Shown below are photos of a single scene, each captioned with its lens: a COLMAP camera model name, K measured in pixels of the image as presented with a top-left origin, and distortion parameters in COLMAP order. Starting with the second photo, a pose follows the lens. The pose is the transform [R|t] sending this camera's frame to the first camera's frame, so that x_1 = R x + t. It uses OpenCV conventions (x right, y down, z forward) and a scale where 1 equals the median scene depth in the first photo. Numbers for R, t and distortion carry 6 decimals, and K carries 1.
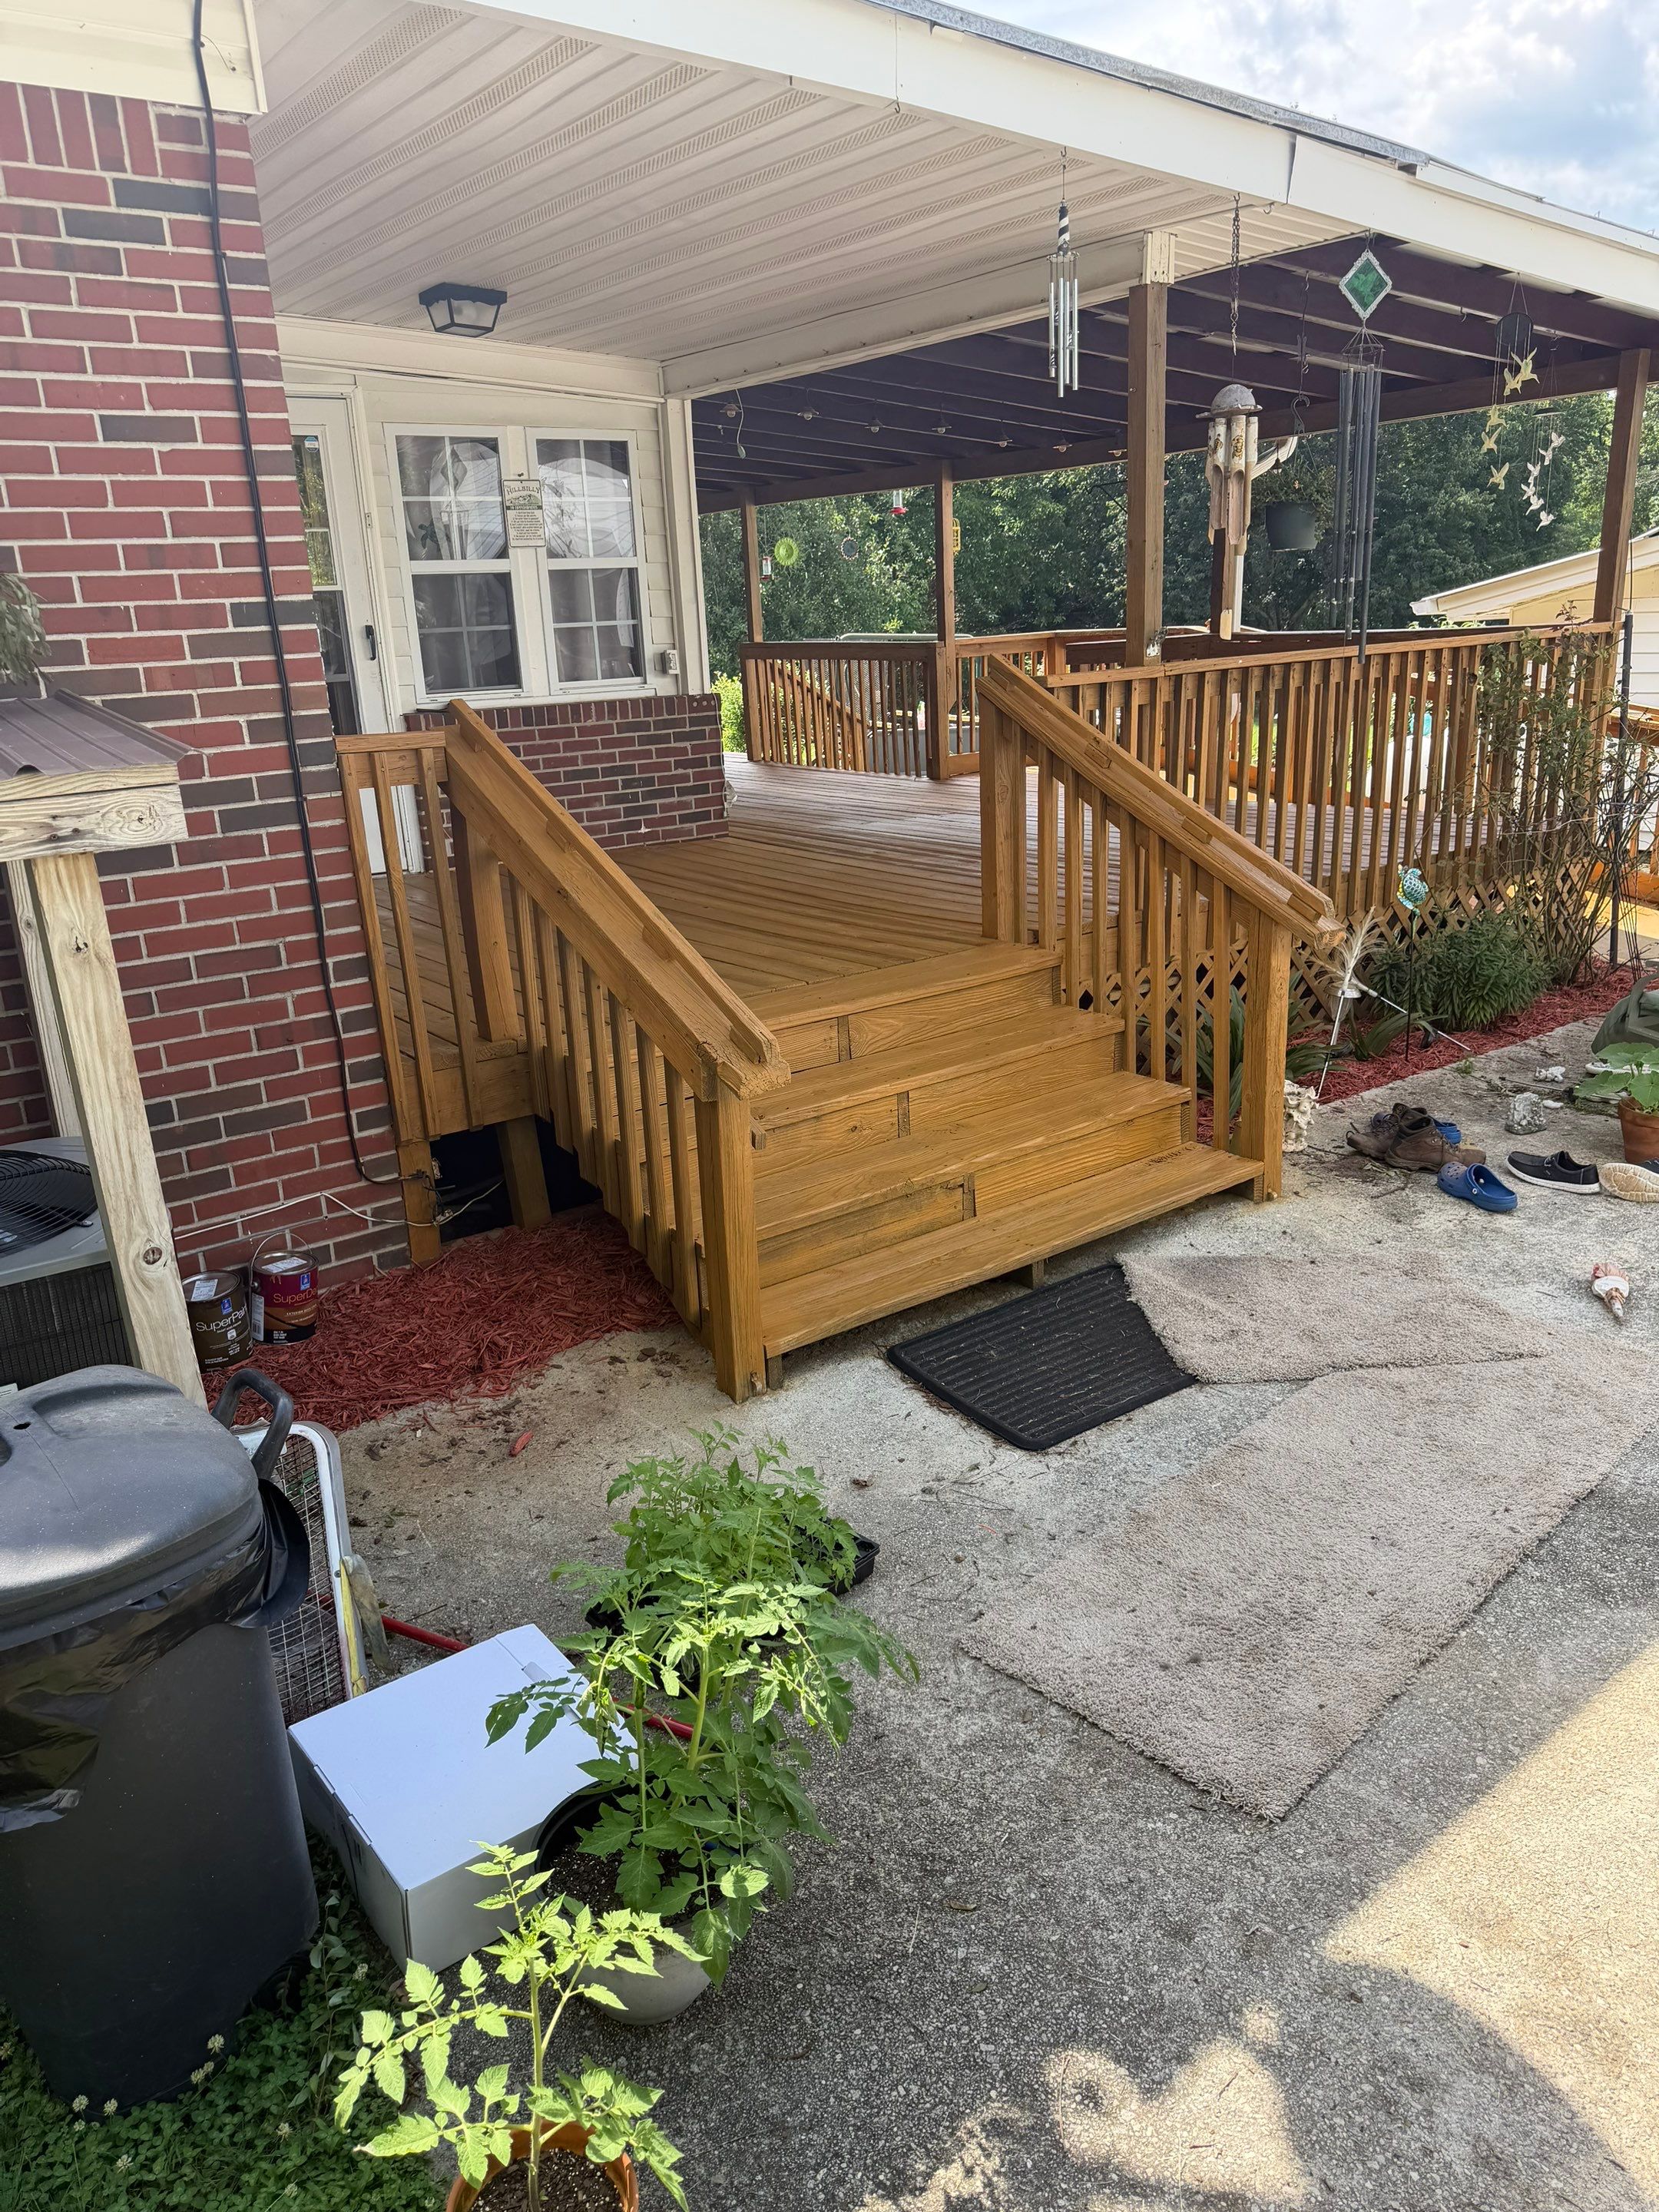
lens RADIAL K [[1638.1, 0, 838.2], [0, 1638.1, 1143.6], [0, 0, 1]] dist [0.090210, -0.155904]
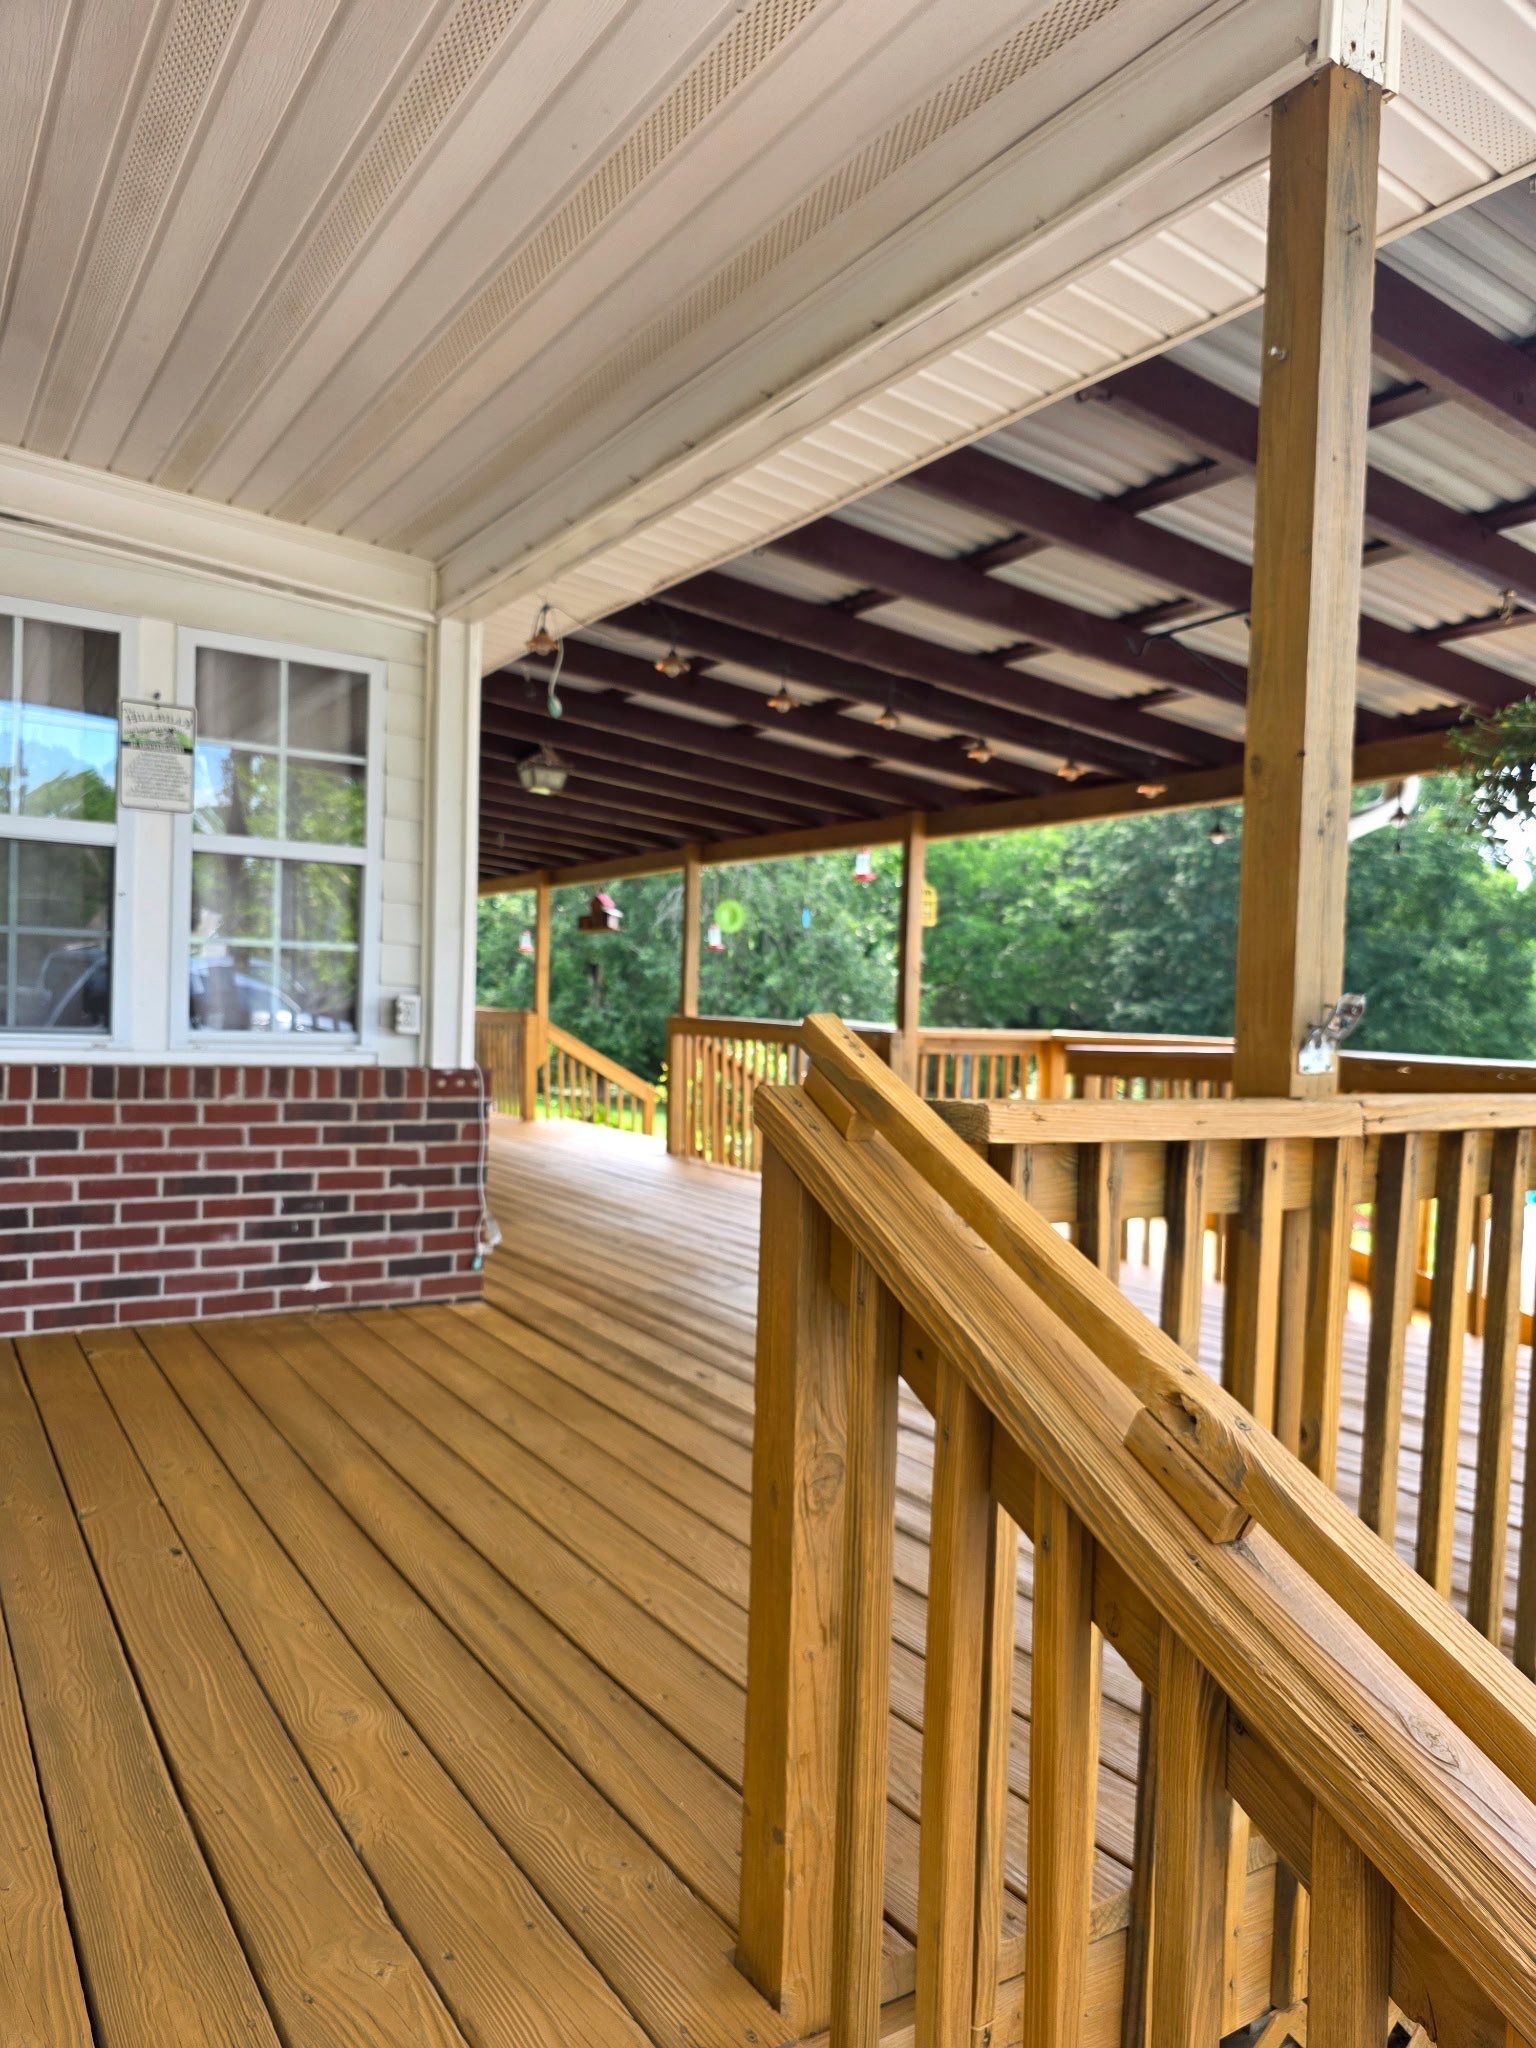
lens RADIAL K [[1425.6, 0, 768.0], [0, 1425.6, 1024.0], [0, 0, 1]] dist [0.103050, -0.123616]
pose [[0.993701, 0.083269, -0.074995, 0.071851], [-0.101819, 0.950411, -0.293858, -0.149774], [0.046807, 0.299643, 0.952902, 0.514234]]
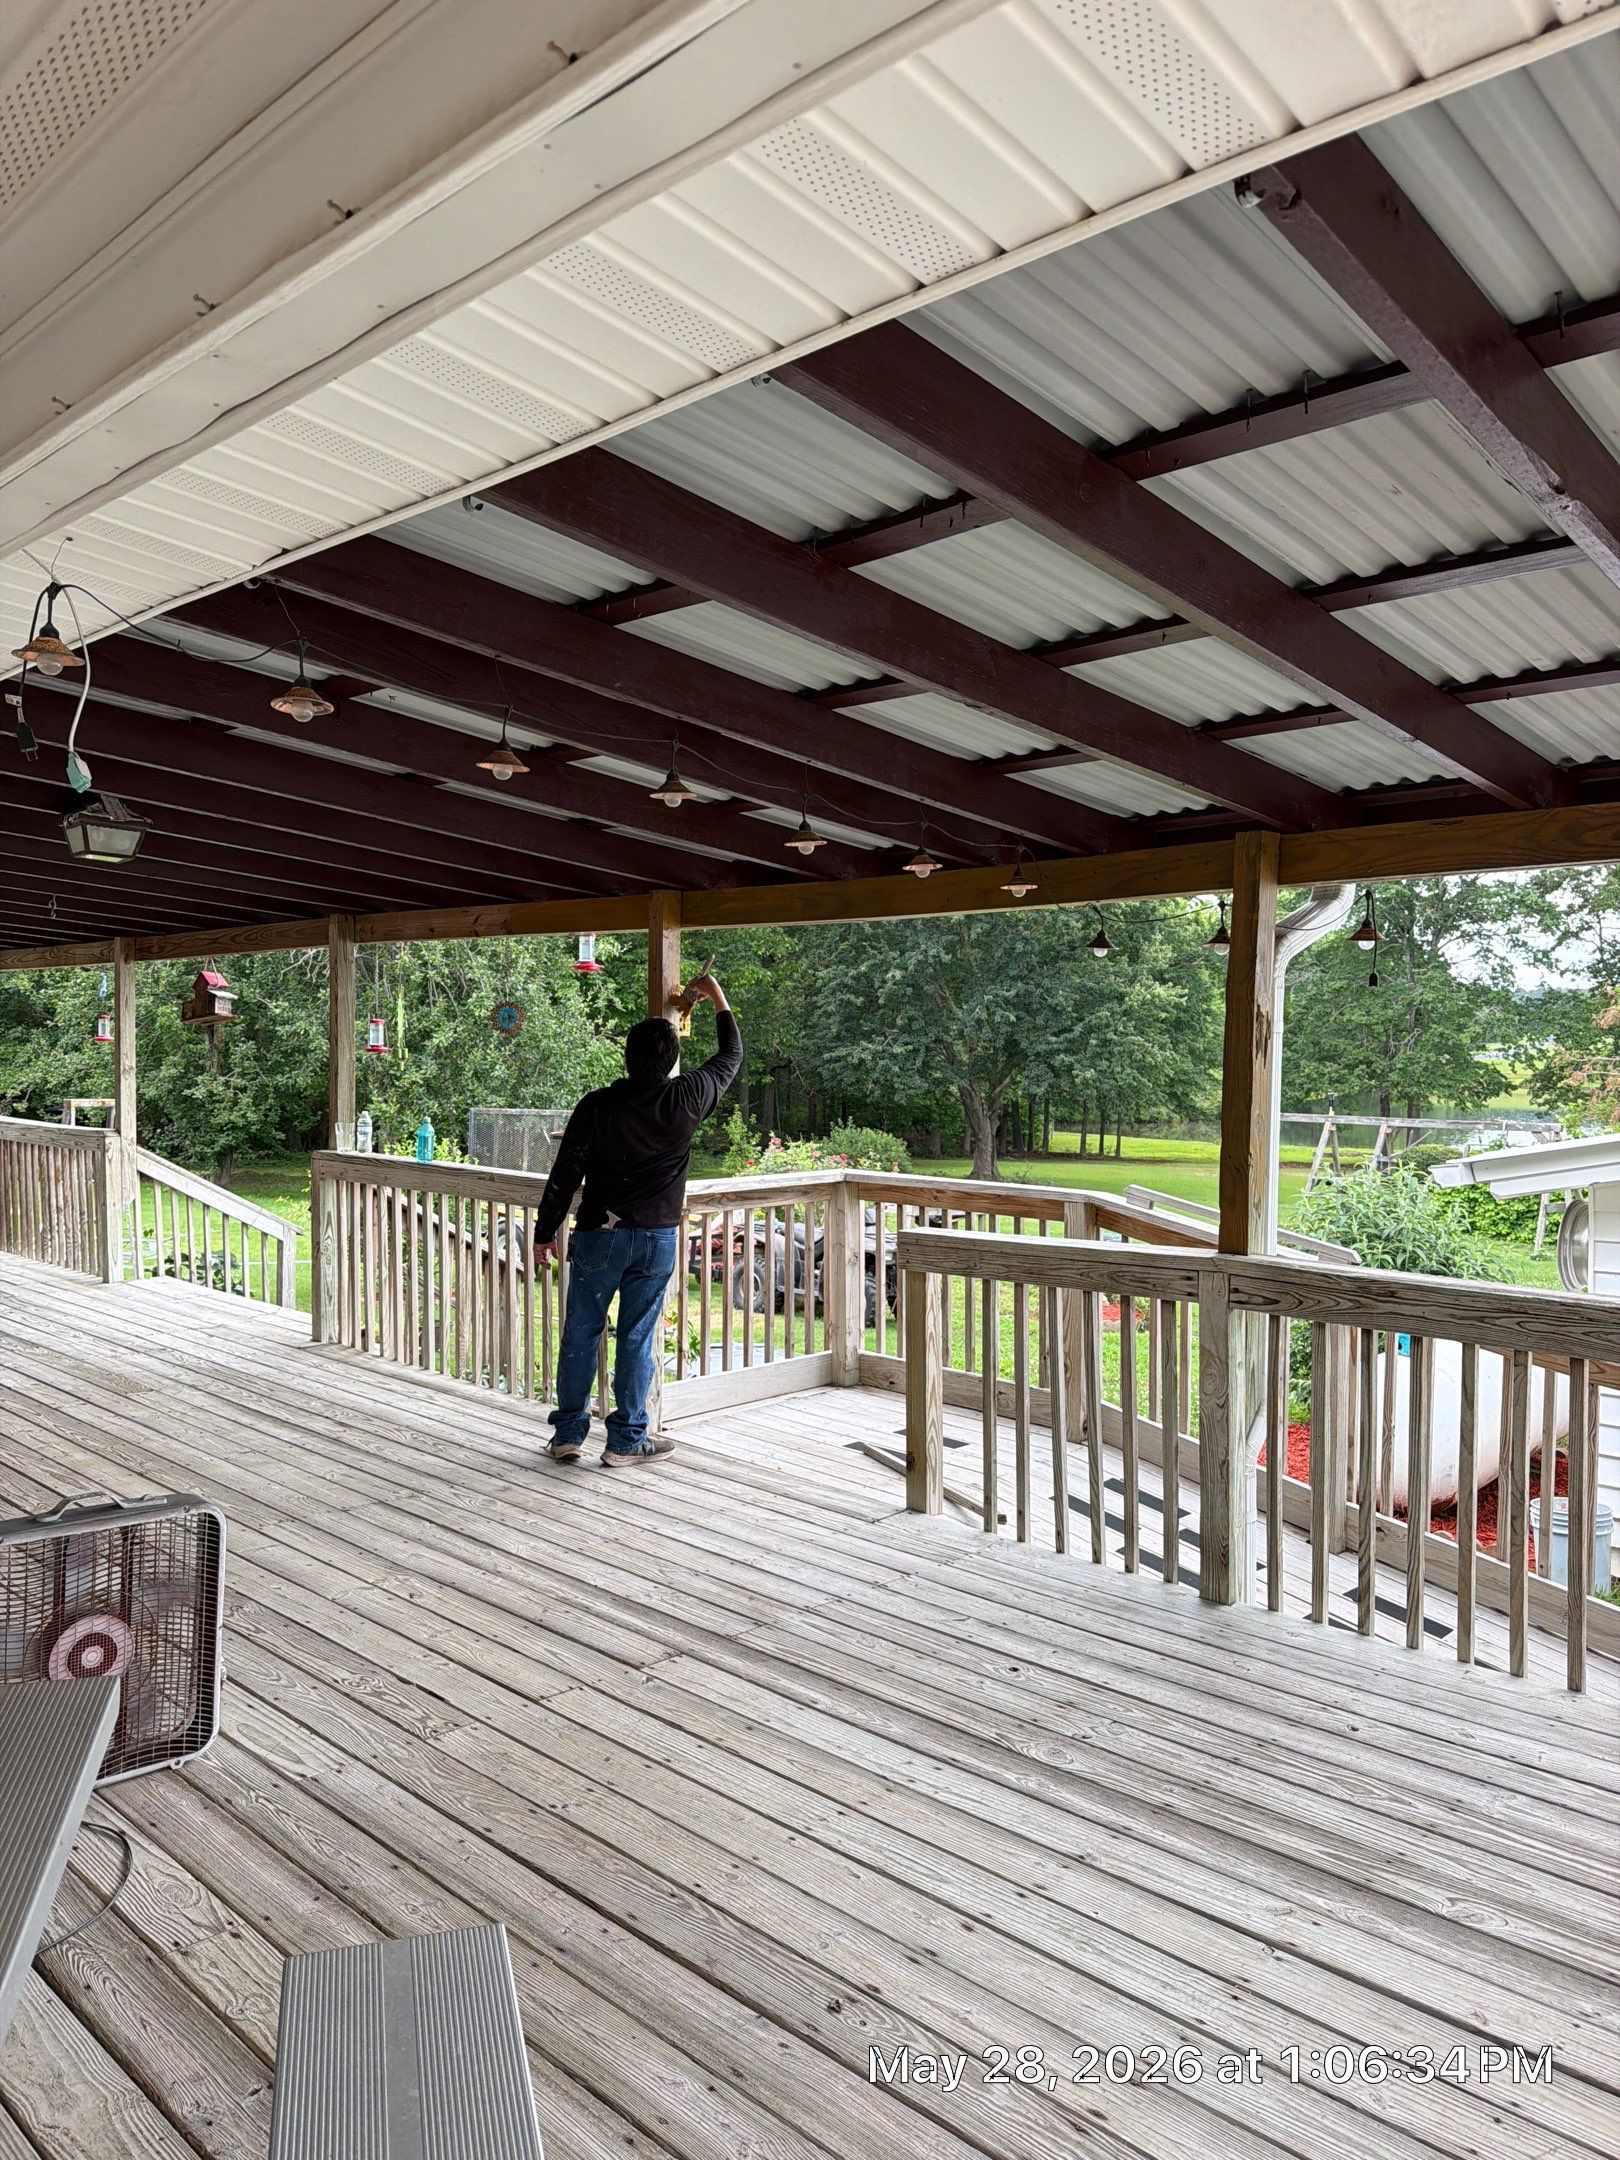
lens RADIAL K [[1520.9, 0, 810.0], [0, 1520.9, 1080.0], [0, 0, 1]] dist [0.205760, -0.339254]
pose [[0.984421, 0.052390, 0.167841, 0.036950], [-0.001616, 0.957234, -0.289311, -0.264599], [-0.175820, 0.284533, 0.942406, 0.685688]]
